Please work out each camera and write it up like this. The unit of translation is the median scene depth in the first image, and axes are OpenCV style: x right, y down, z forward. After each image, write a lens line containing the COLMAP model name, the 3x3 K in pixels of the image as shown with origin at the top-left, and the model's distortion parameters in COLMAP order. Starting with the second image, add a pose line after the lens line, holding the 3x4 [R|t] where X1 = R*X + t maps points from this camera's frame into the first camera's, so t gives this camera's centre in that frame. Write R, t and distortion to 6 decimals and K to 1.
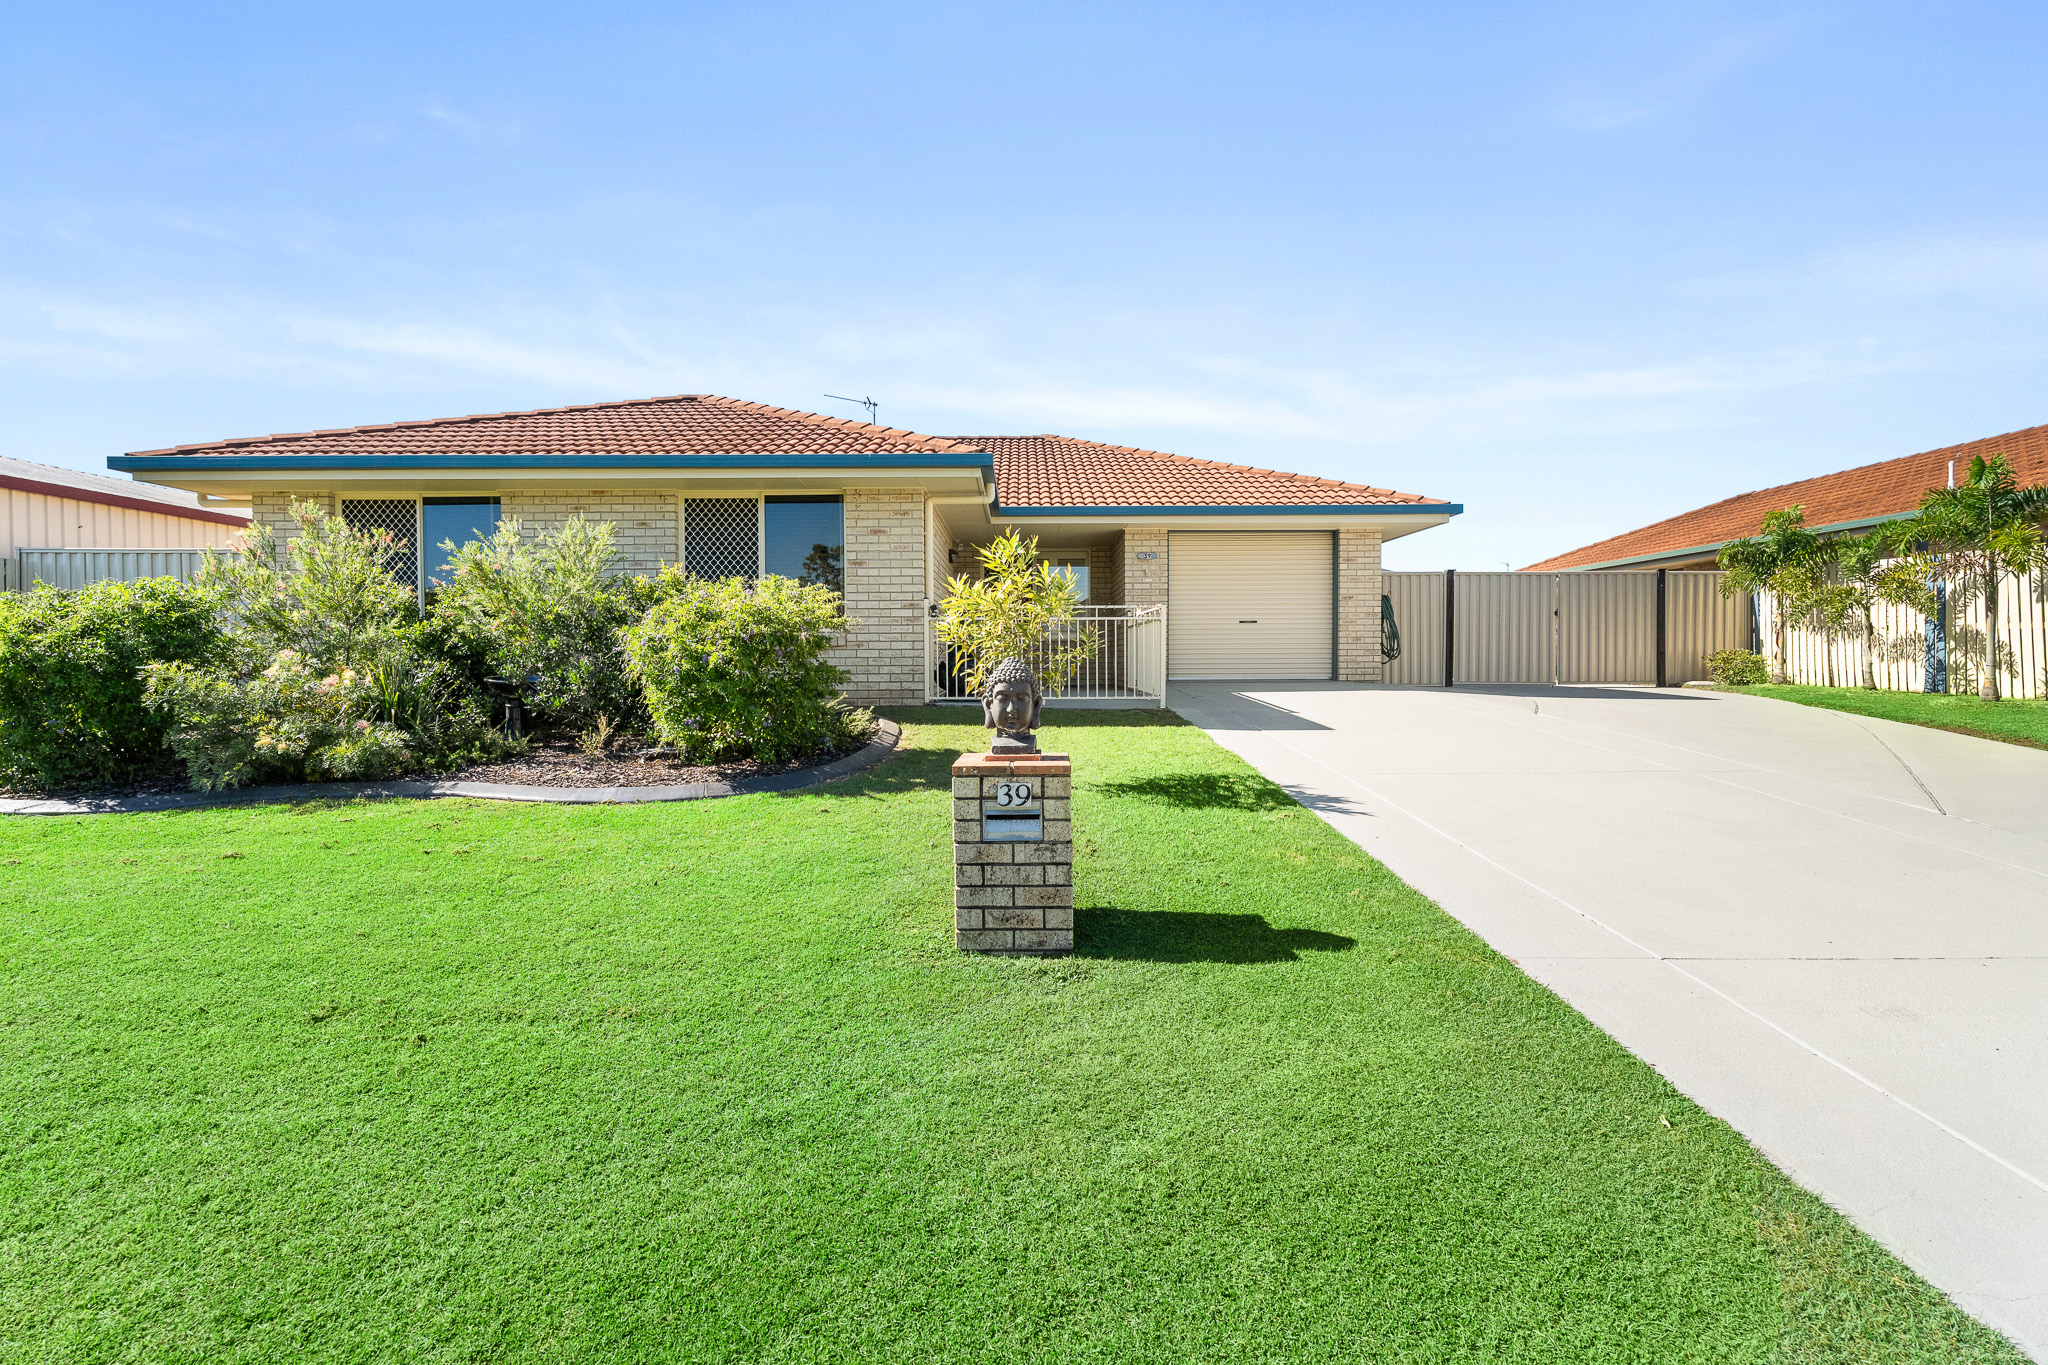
lens RADIAL K [[904.7, 0, 1024.7], [0, 904.7, 674.9], [0, 0, 1]] dist [-0.000697, 0.001062]
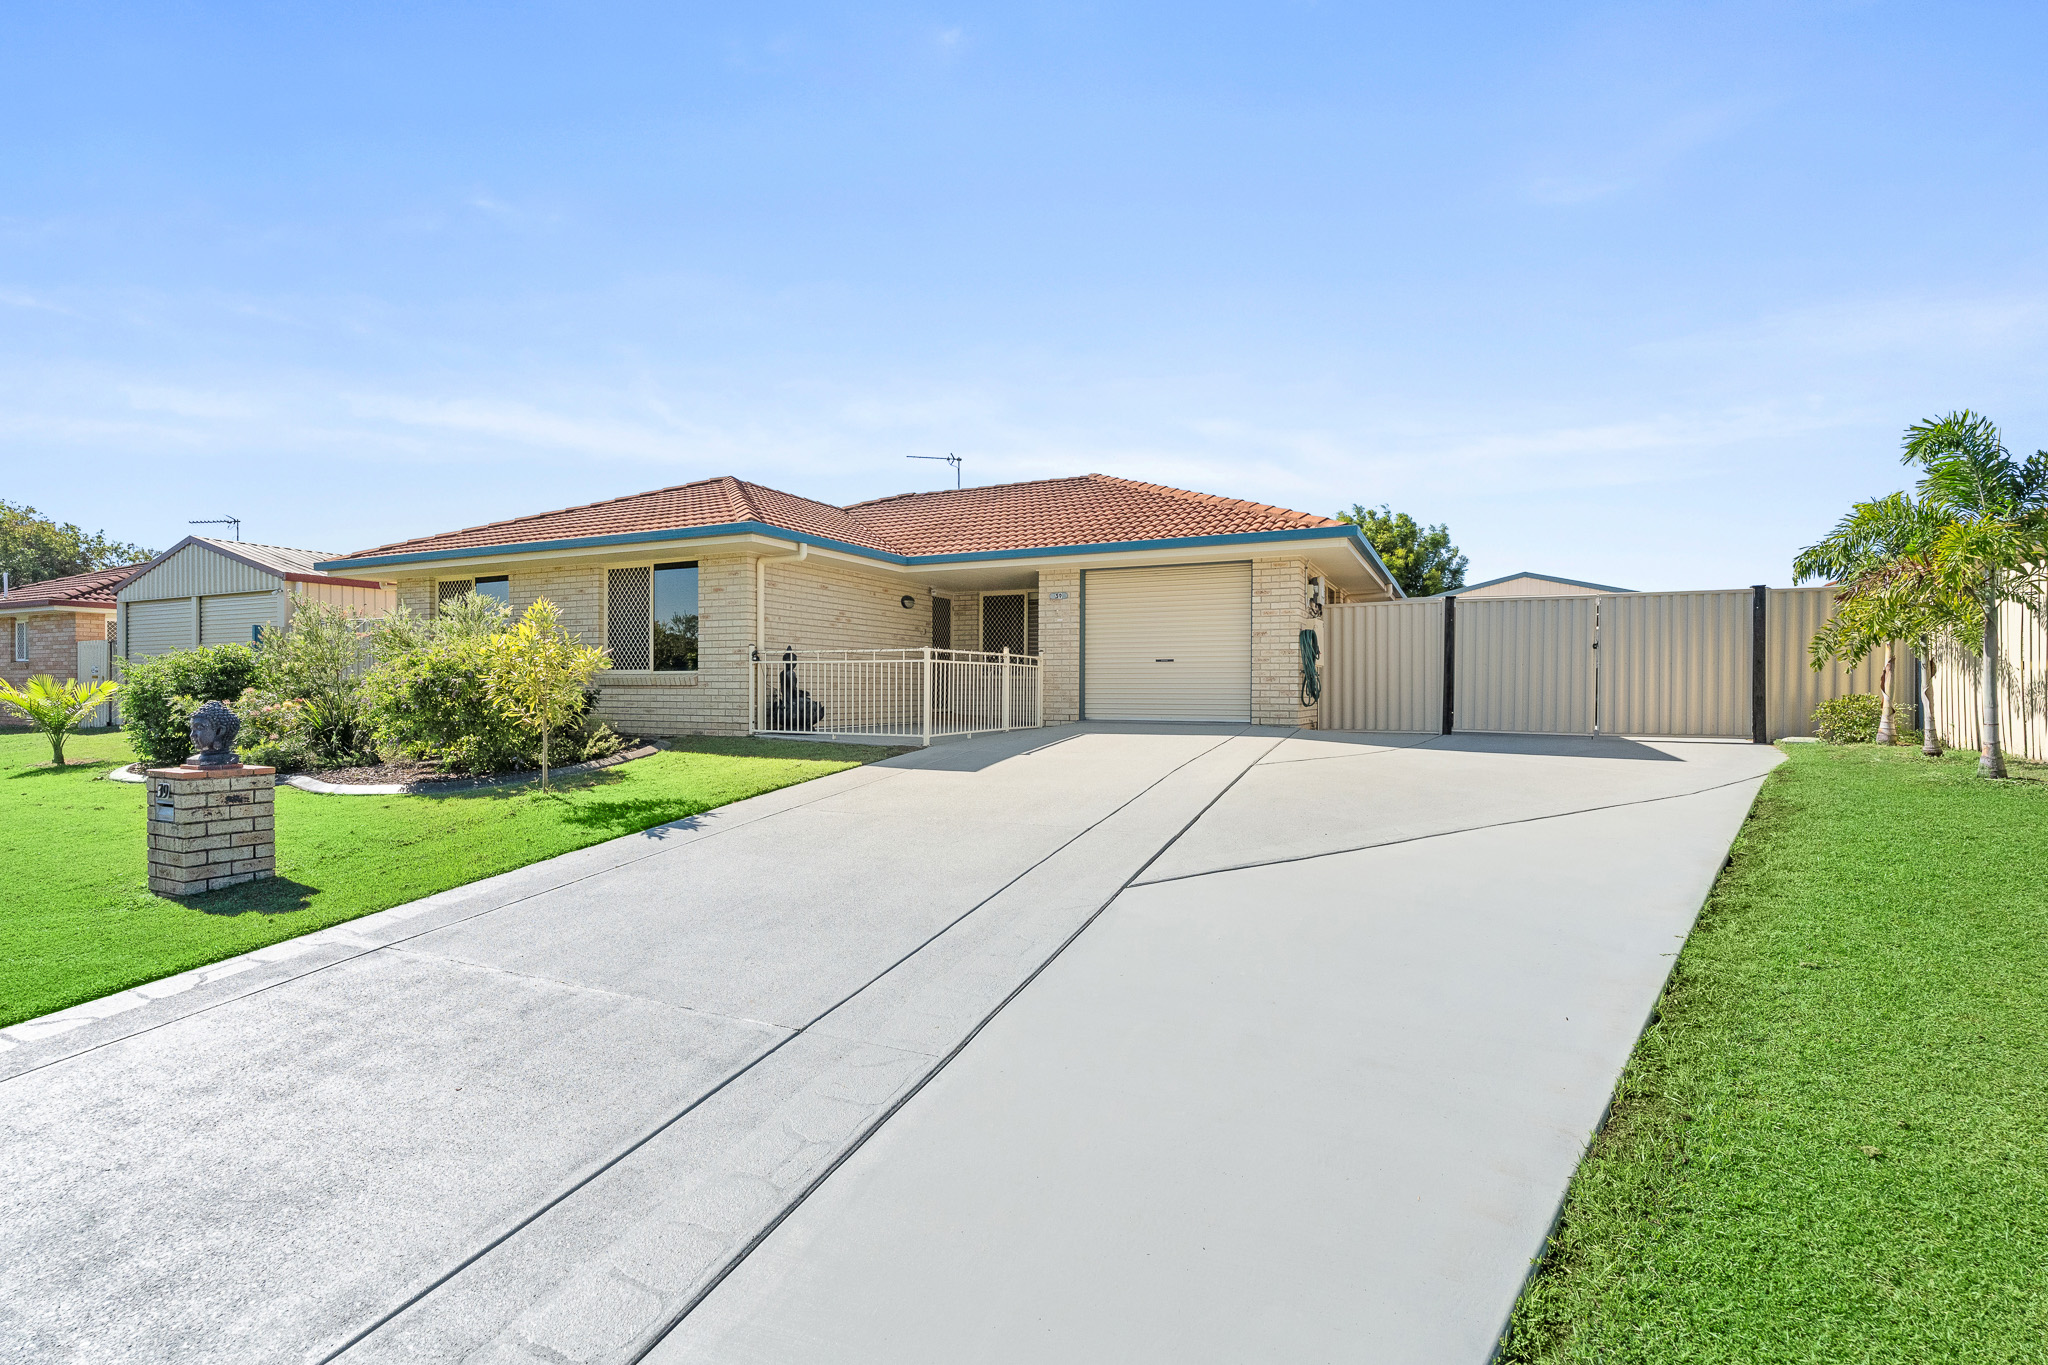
lens RADIAL K [[904.7, 0, 1014.5], [0, 904.7, 681.3], [0, 0, 1]] dist [-0.000697, 0.001062]
pose [[0.907215, 0.003934, -0.420650, 0.684108], [-0.015793, 0.999570, -0.024713, -0.014554], [0.420372, 0.029064, 0.906886, 0.086803]]
